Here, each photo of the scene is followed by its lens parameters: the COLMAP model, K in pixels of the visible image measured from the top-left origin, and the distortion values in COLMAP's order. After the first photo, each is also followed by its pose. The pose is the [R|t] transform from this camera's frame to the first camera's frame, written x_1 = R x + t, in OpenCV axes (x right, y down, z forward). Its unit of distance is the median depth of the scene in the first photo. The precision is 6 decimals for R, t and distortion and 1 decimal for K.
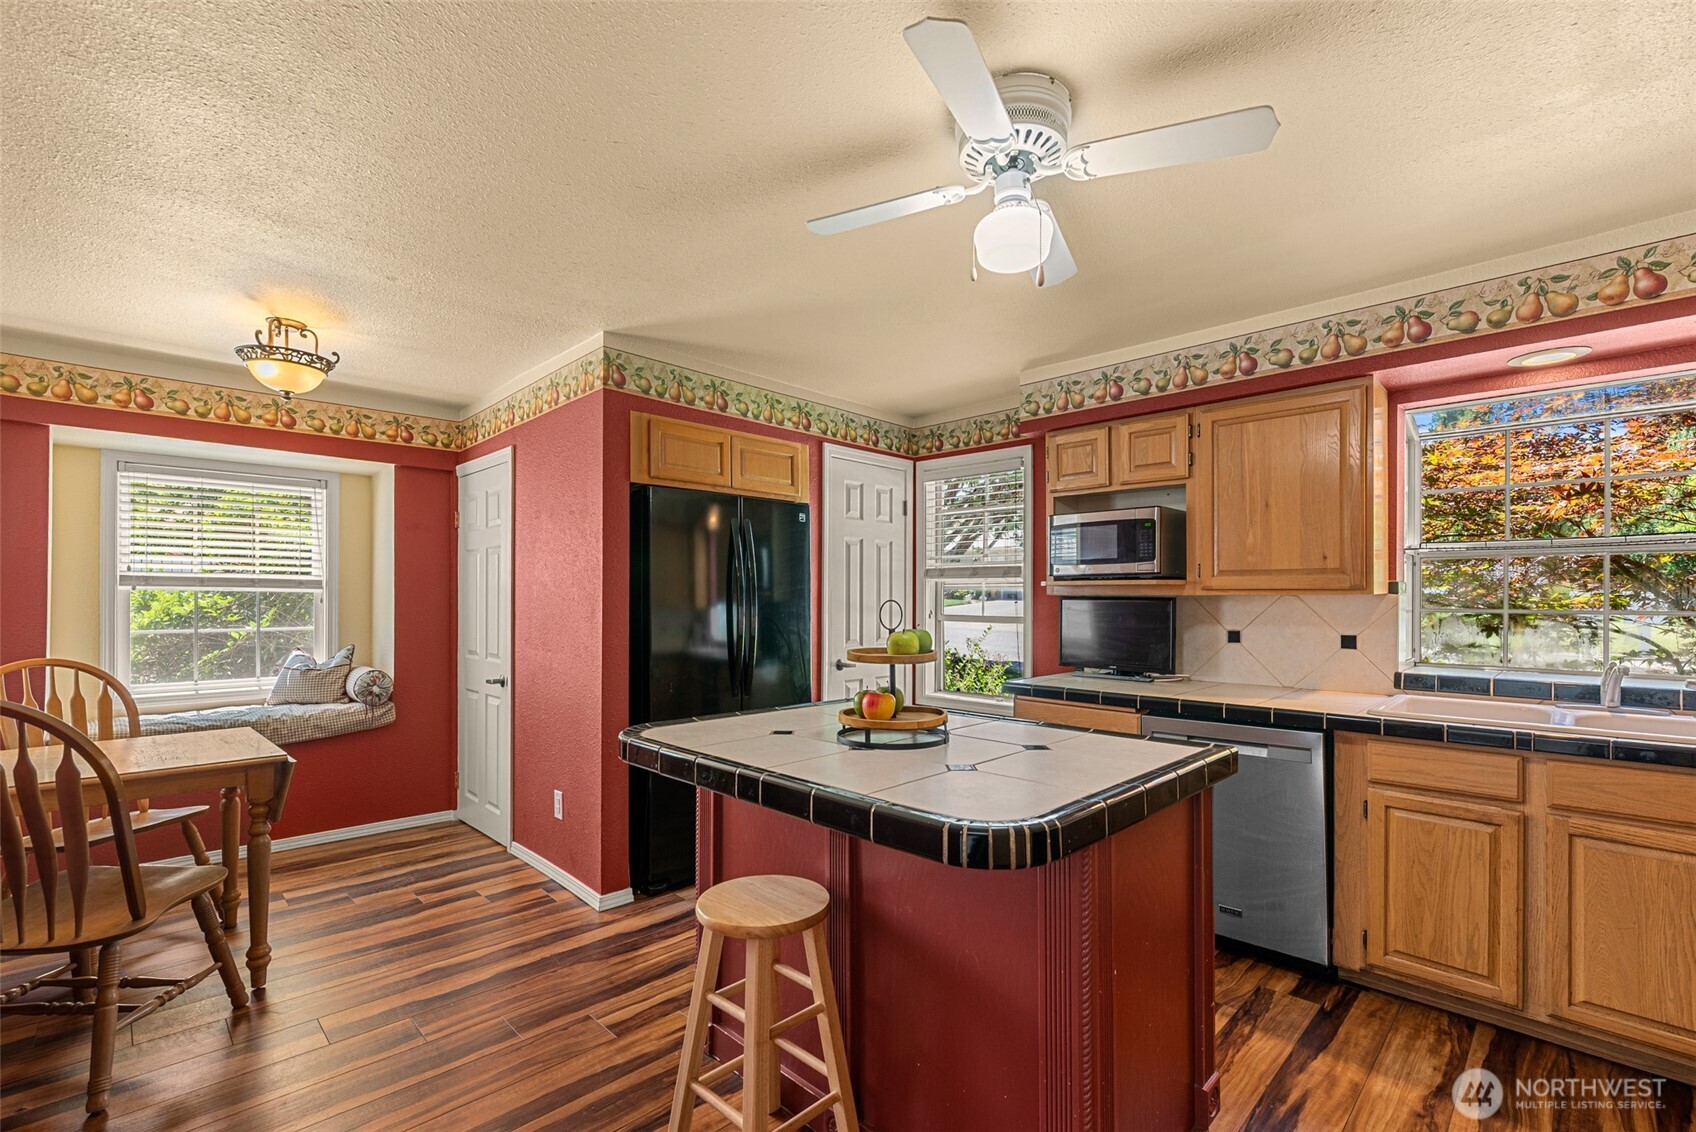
lens RADIAL K [[745.4, 0, 864.5], [0, 745.4, 601.3], [0, 0, 1]] dist [-0.000128, -0.000646]
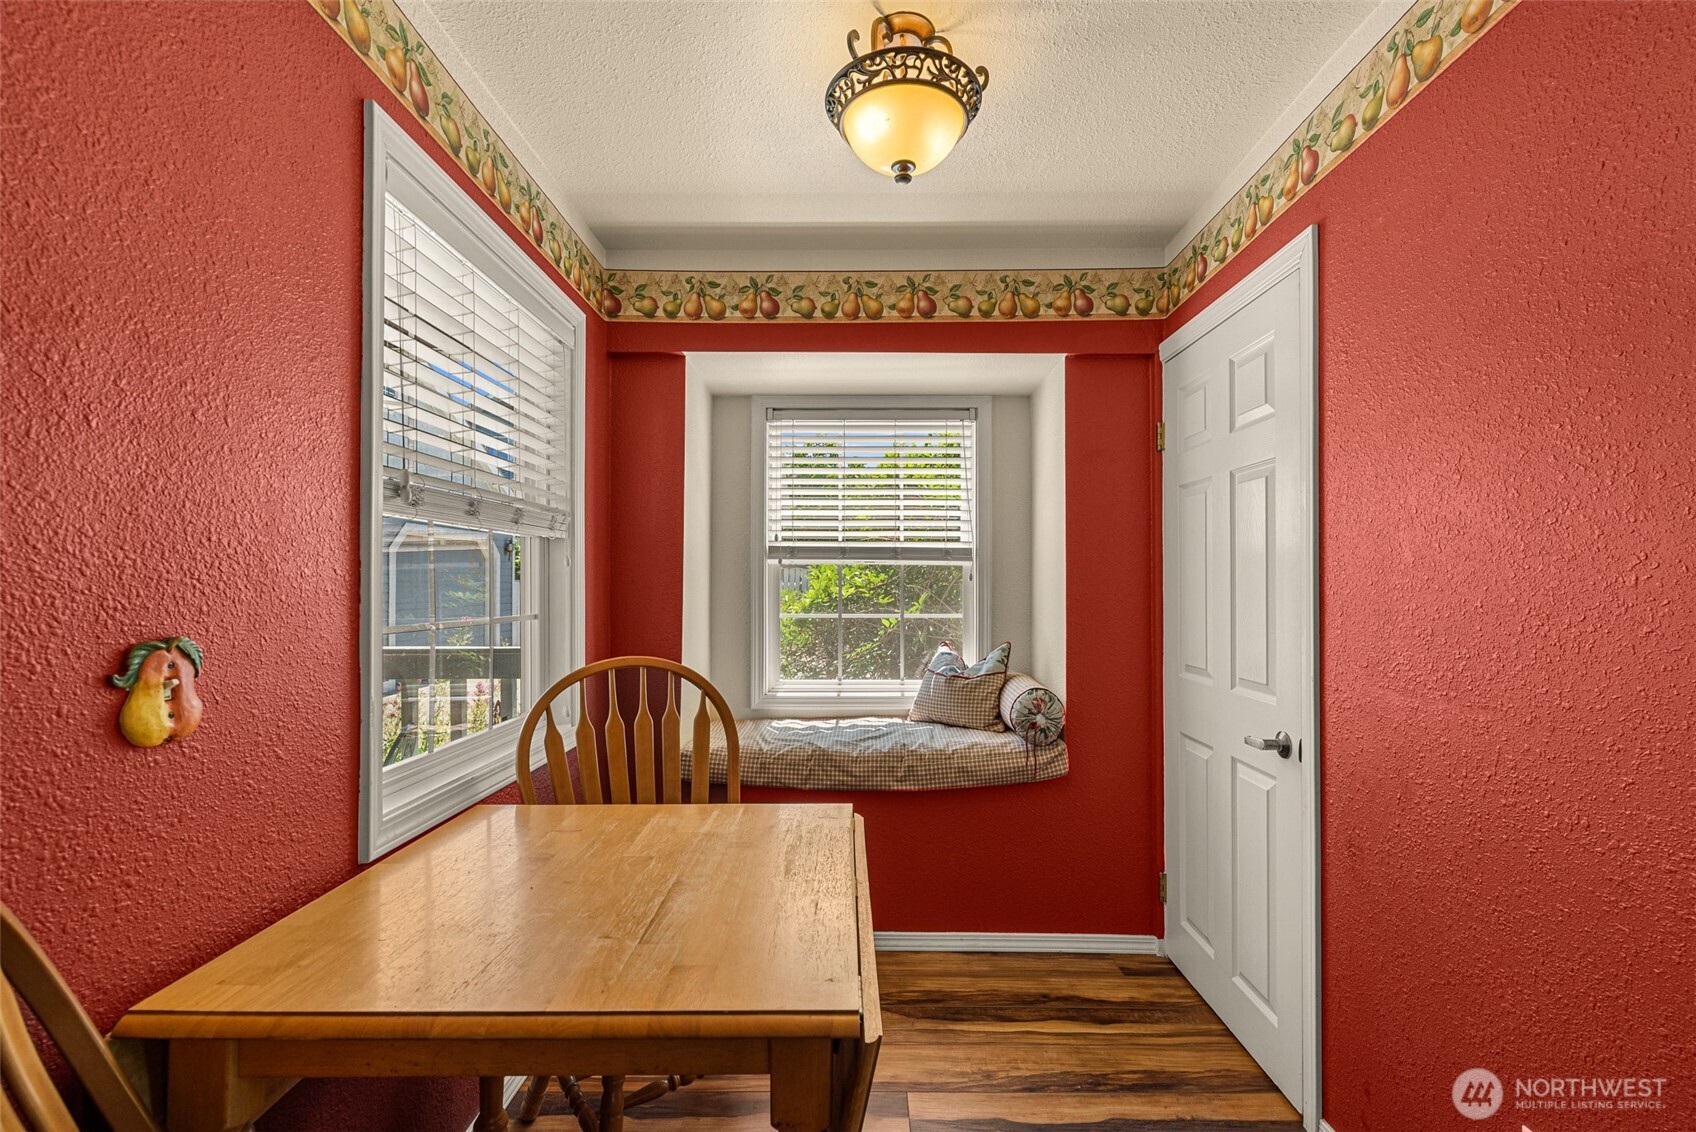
lens RADIAL K [[745.4, 0, 841.0], [0, 745.4, 578.6], [0, 0, 1]] dist [-0.000128, -0.000646]
pose [[0.683884, -0.007041, -0.729557, -0.320541], [0.000156, 0.999955, -0.009505, 0.007427], [0.729591, 0.006387, 0.683854, 0.460071]]
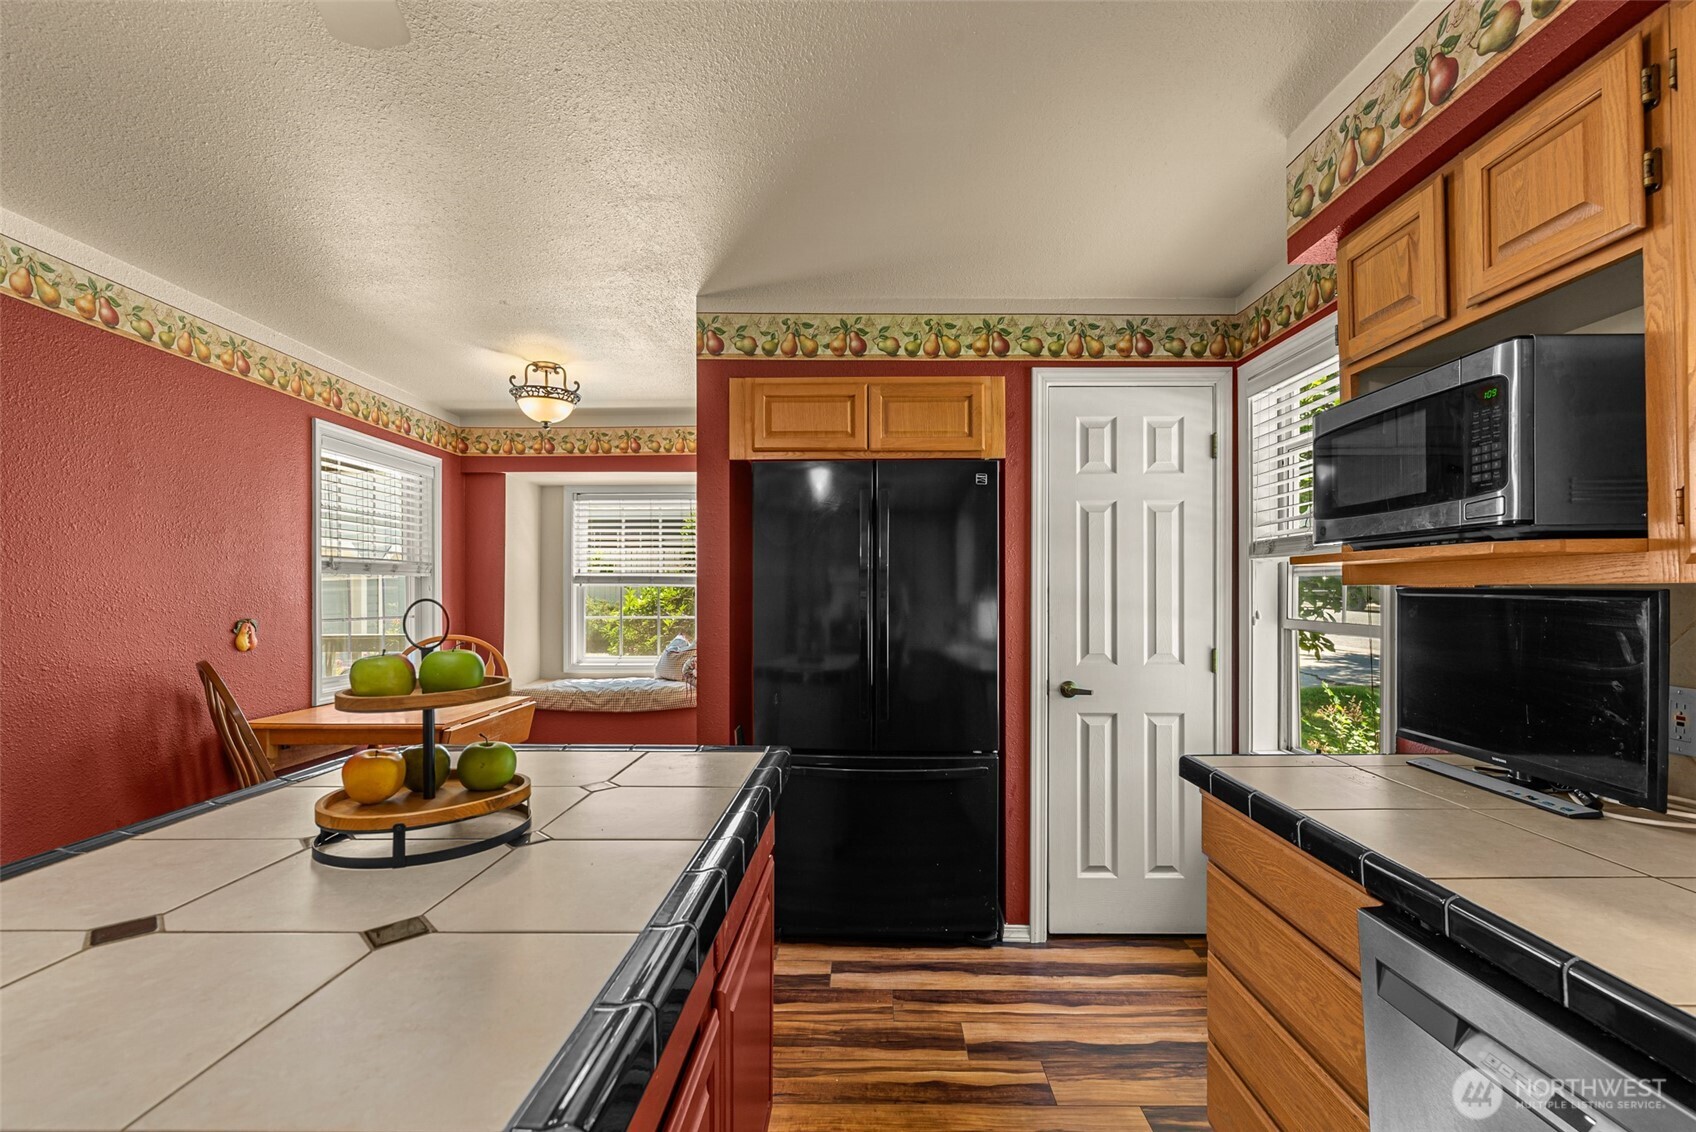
lens RADIAL K [[745.4, 0, 852.3], [0, 745.4, 597.4], [0, 0, 1]] dist [-0.000128, -0.000646]
pose [[0.687046, 0.003855, -0.726604, 0.331905], [0.000486, 0.999983, 0.005765, -0.002820], [0.726614, -0.004314, 0.687033, 0.393501]]
